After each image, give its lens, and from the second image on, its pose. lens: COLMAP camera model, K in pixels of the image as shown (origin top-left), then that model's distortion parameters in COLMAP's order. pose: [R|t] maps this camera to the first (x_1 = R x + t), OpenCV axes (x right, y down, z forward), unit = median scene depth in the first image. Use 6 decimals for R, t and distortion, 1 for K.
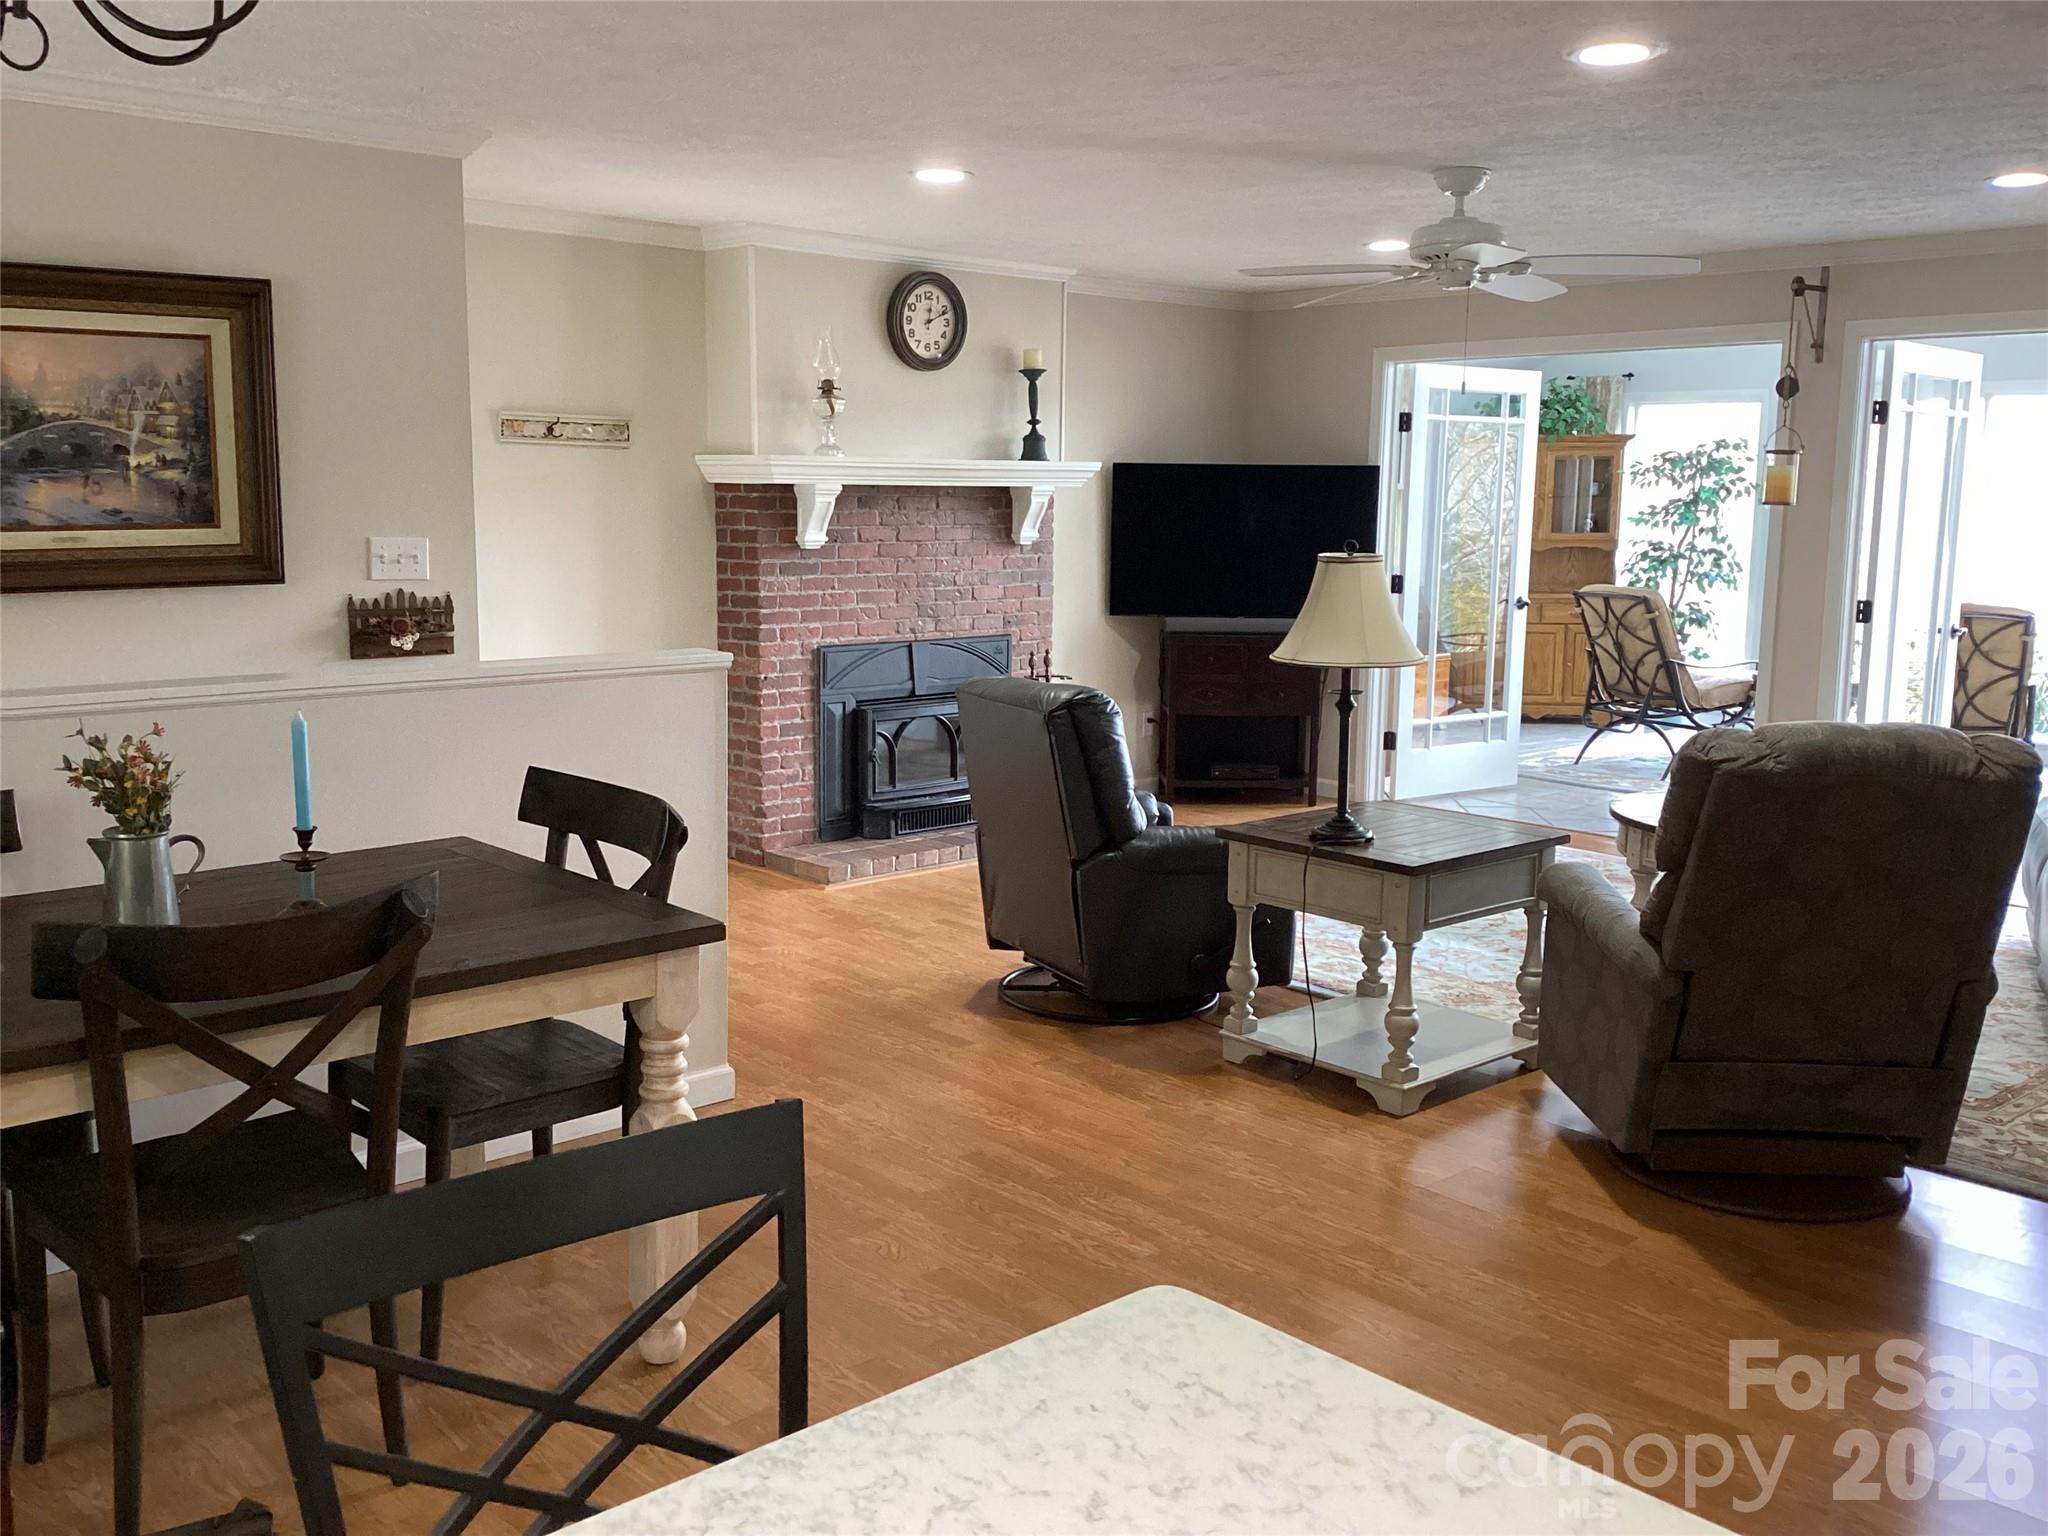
lens RADIAL K [[1835.8, 0, 1021.3], [0, 1835.8, 769.9], [0, 0, 1]] dist [0.060973, -0.115464]
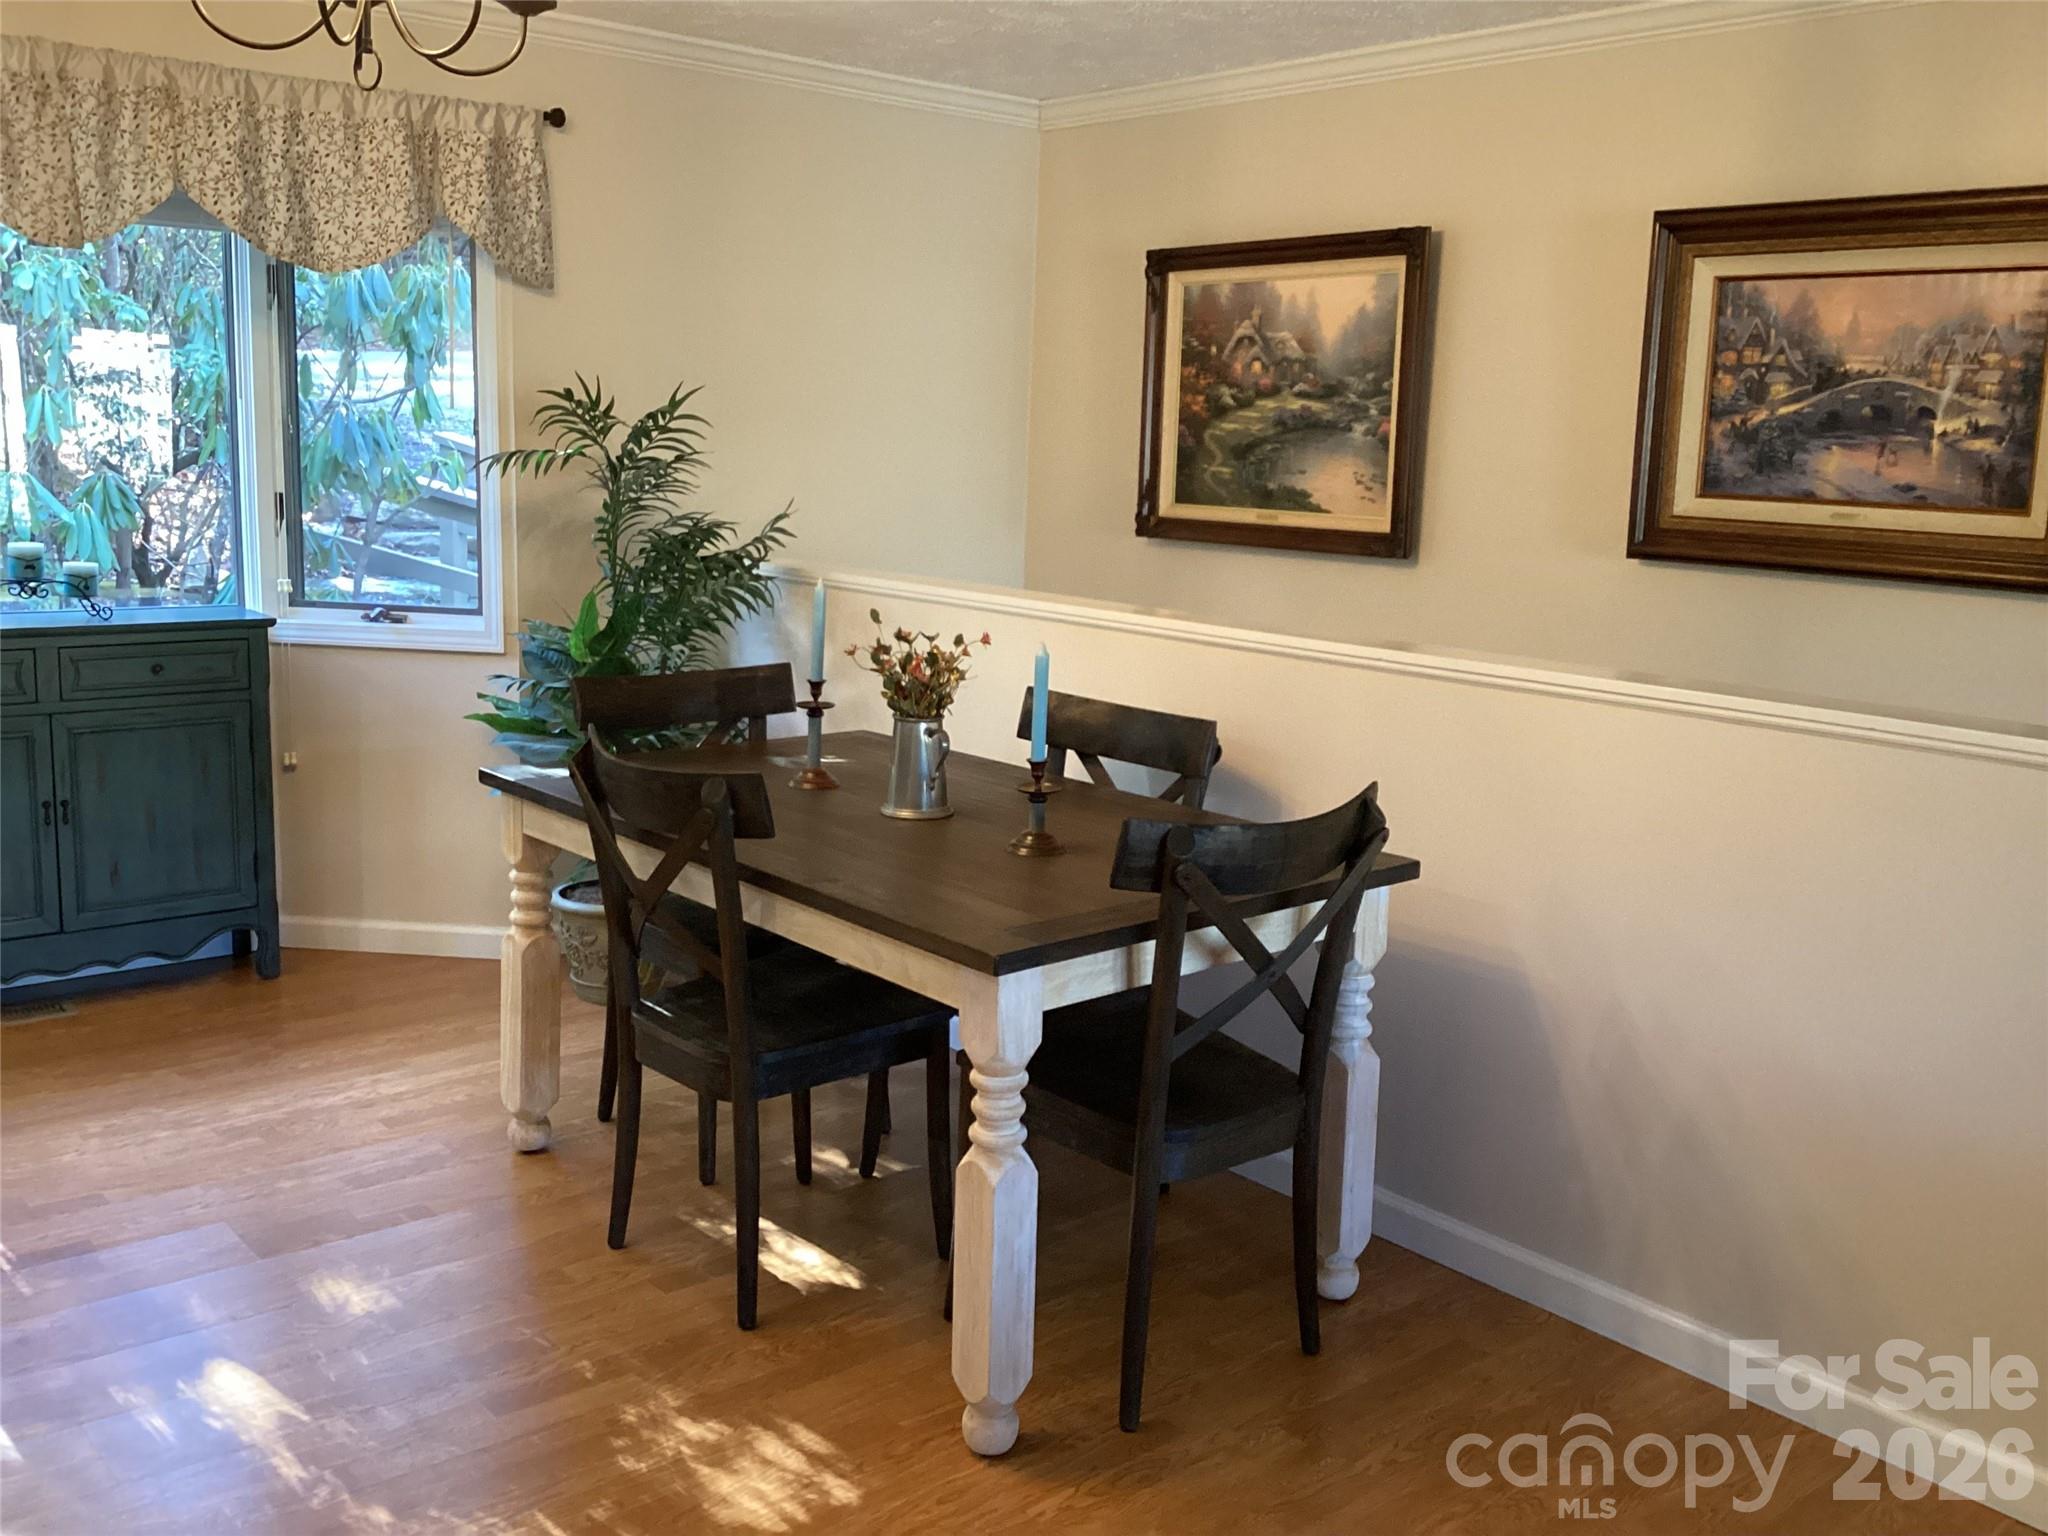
lens RADIAL K [[1835.8, 0, 1028.1], [0, 1835.8, 765.4], [0, 0, 1]] dist [0.060973, -0.115464]
pose [[-0.023666, 0.180882, -0.983220, 0.362786], [-0.191350, 0.964492, 0.182043, -0.094890], [0.981236, 0.192448, 0.011786, 0.626385]]
